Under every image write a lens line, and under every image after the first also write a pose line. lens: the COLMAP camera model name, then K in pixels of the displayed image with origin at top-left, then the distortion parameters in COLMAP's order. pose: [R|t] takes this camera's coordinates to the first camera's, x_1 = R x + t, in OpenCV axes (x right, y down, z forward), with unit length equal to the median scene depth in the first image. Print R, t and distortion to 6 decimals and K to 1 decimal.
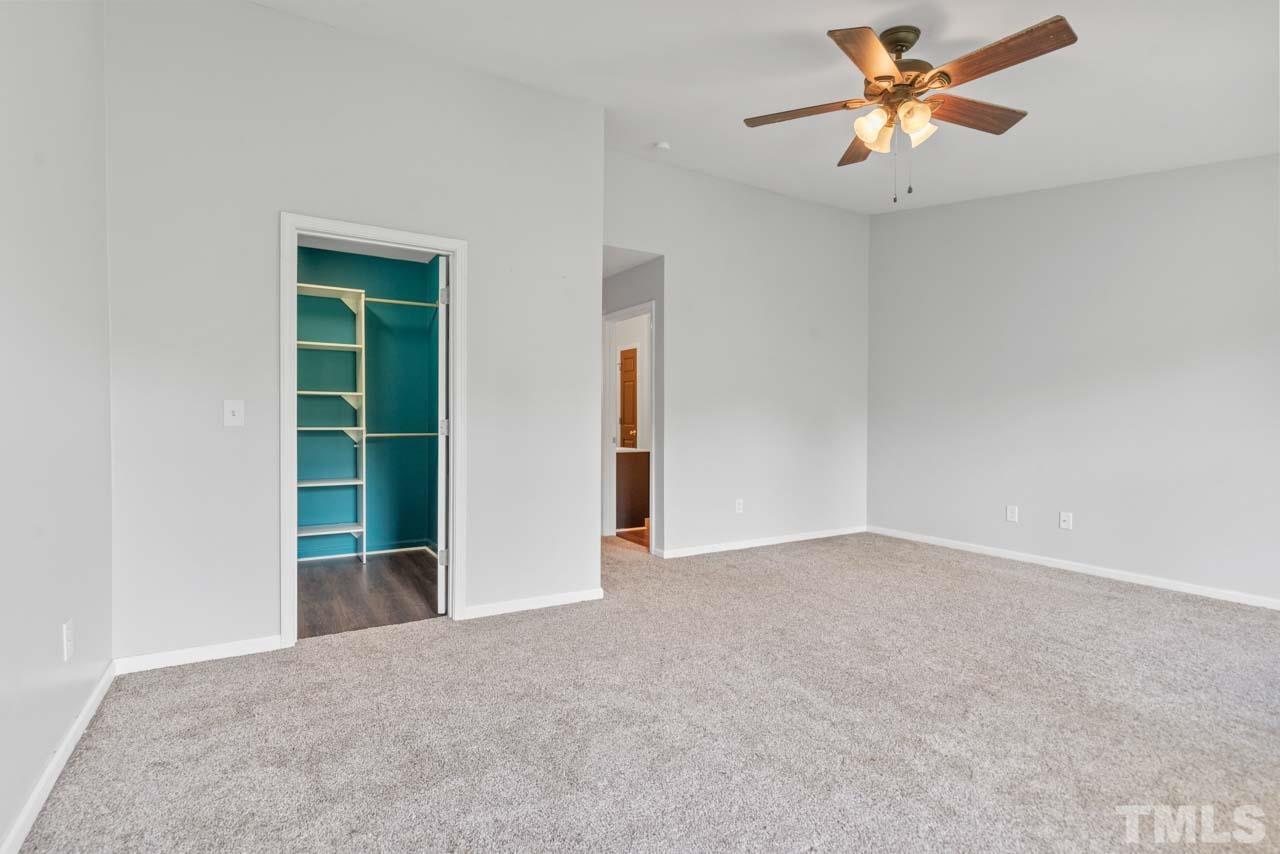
lens RADIAL K [[622.1, 0, 637.4], [0, 622.1, 430.6], [0, 0, 1]] dist [0.002019, 0.000306]
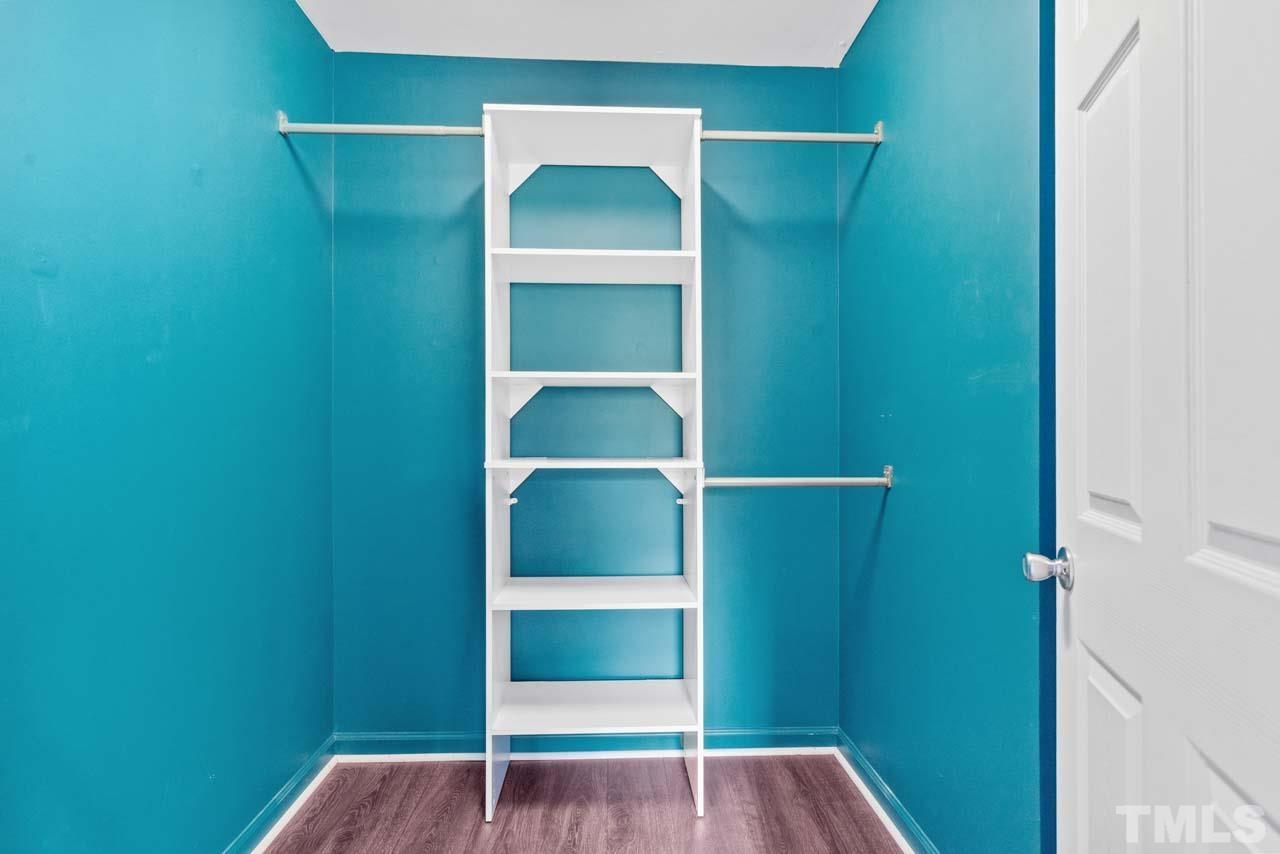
lens RADIAL K [[622.1, 0, 637.4], [0, 622.1, 430.6], [0, 0, 1]] dist [0.002019, 0.000306]
pose [[0.879531, -0.027276, -0.475058, -0.275252], [-0.003926, 0.997906, -0.064563, 0.002655], [0.475825, 0.058650, 0.877583, 0.609665]]
